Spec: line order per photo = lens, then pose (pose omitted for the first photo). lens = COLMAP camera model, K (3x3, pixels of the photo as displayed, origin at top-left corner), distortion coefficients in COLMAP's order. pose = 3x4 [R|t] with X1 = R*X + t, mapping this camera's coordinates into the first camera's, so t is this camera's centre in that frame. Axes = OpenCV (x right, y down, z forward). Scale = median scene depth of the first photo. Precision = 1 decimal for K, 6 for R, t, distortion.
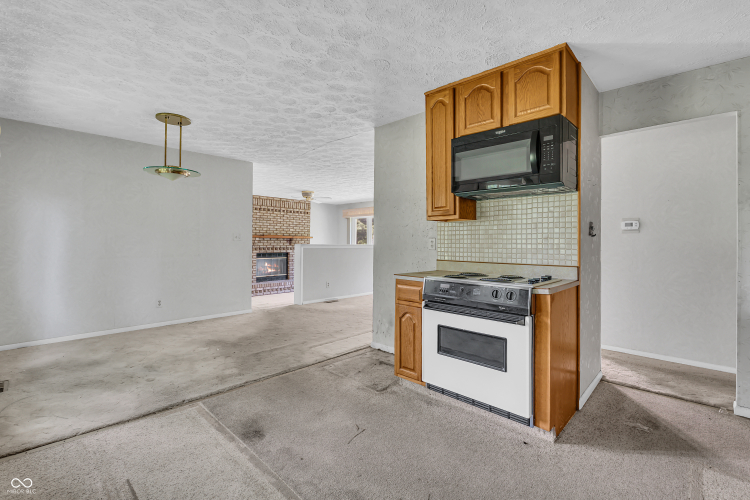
lens RADIAL K [[337.3, 0, 374.7], [0, 337.3, 239.8], [0, 0, 1]] dist [-0.004451, -0.000490]
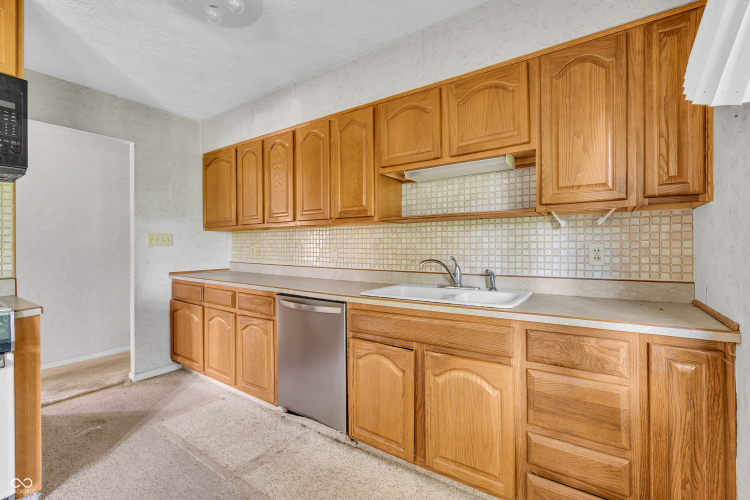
lens RADIAL K [[329.5, 0, 374.2], [0, 329.5, 248.9], [0, 0, 1]] dist [-0.007946, 0.001874]
pose [[-0.153346, -0.011436, 0.988106, -0.224775], [-0.004673, 0.999930, 0.010847, -0.000183], [-0.988162, -0.002954, -0.153389, 0.230634]]
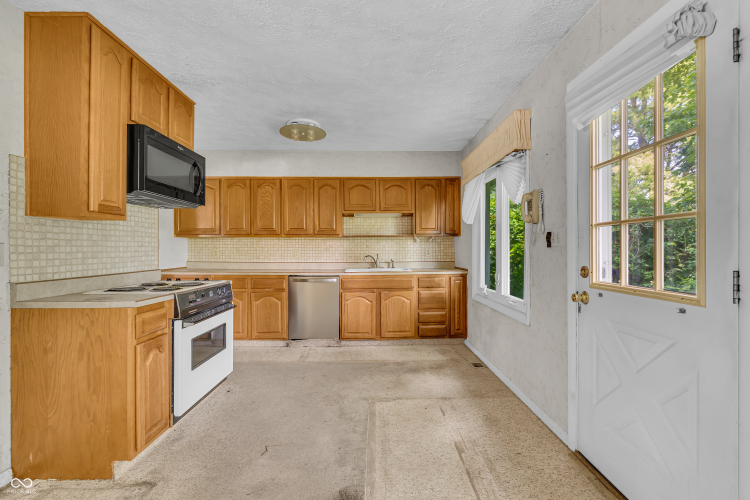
lens RADIAL K [[329.5, 0, 376.1], [0, 329.5, 248.6], [0, 0, 1]] dist [-0.007946, 0.001874]
pose [[-0.700958, -0.002777, 0.713198, -0.651880], [-0.005702, 0.999982, -0.001711, 0.000682], [-0.713180, -0.005266, -0.700961, 1.024992]]
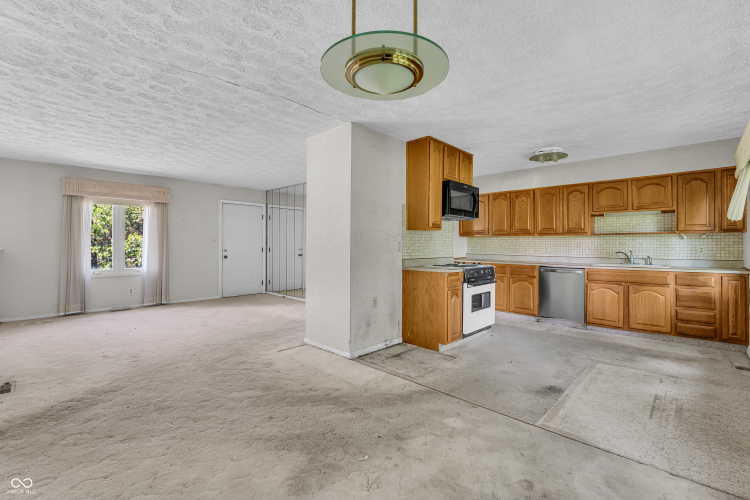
lens RADIAL K [[329.5, 0, 376.0], [0, 329.5, 244.4], [0, 0, 1]] dist [-0.007946, 0.001874]
pose [[0.000948, -0.004788, 0.999988, -1.159969], [-0.010454, 0.999934, 0.004798, -0.001974], [-0.999945, -0.010458, 0.000898, 1.188065]]
